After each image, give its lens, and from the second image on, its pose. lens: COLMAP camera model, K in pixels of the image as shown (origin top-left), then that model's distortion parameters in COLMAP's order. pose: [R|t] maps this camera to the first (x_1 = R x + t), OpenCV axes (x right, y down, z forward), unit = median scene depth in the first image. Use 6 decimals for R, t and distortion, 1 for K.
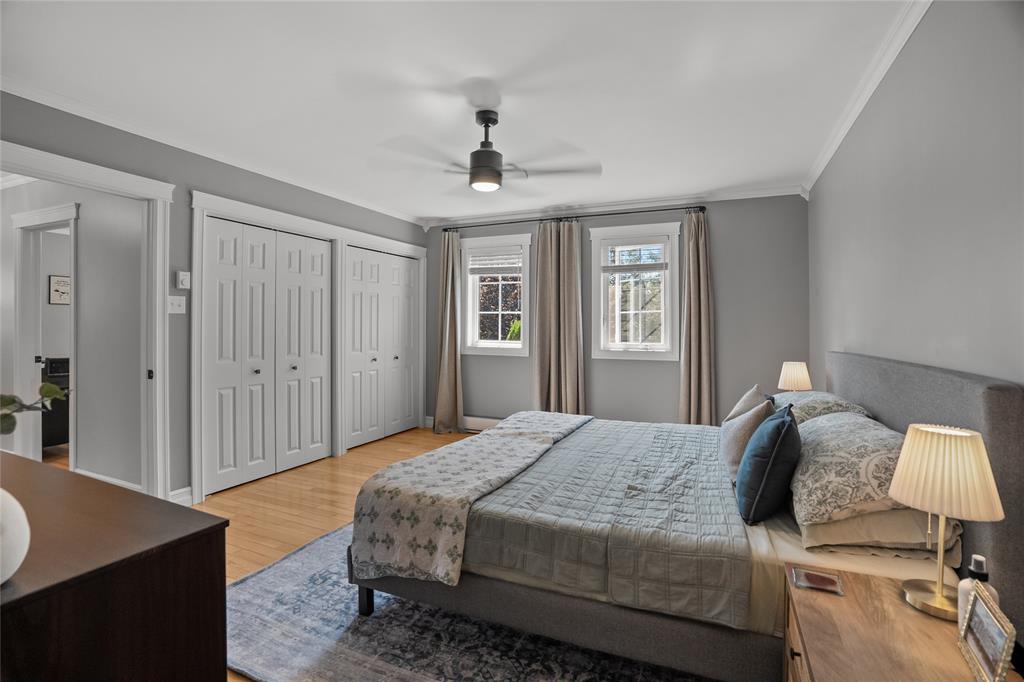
lens RADIAL K [[470.2, 0, 508.9], [0, 470.2, 322.7], [0, 0, 1]] dist [-0.004009, -0.000367]
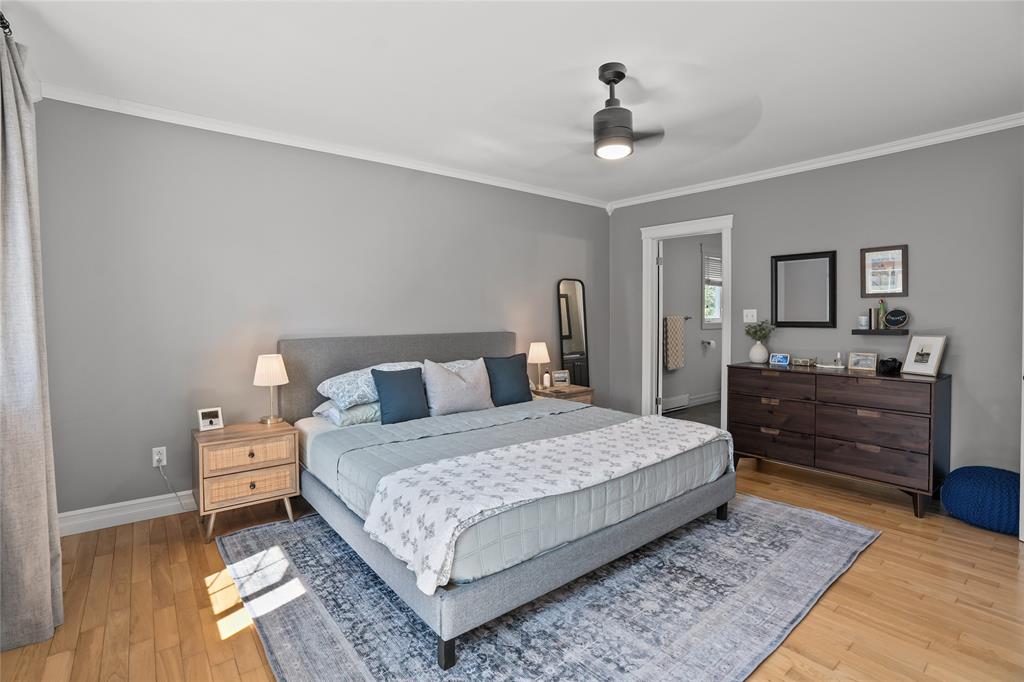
lens RADIAL K [[470.2, 0, 508.9], [0, 470.2, 322.7], [0, 0, 1]] dist [-0.004009, -0.000367]
pose [[-0.880657, -0.010327, 0.473642, -0.367900], [-0.002646, 0.999854, 0.016880, -0.004575], [-0.473747, 0.013613, -0.880556, 2.333824]]
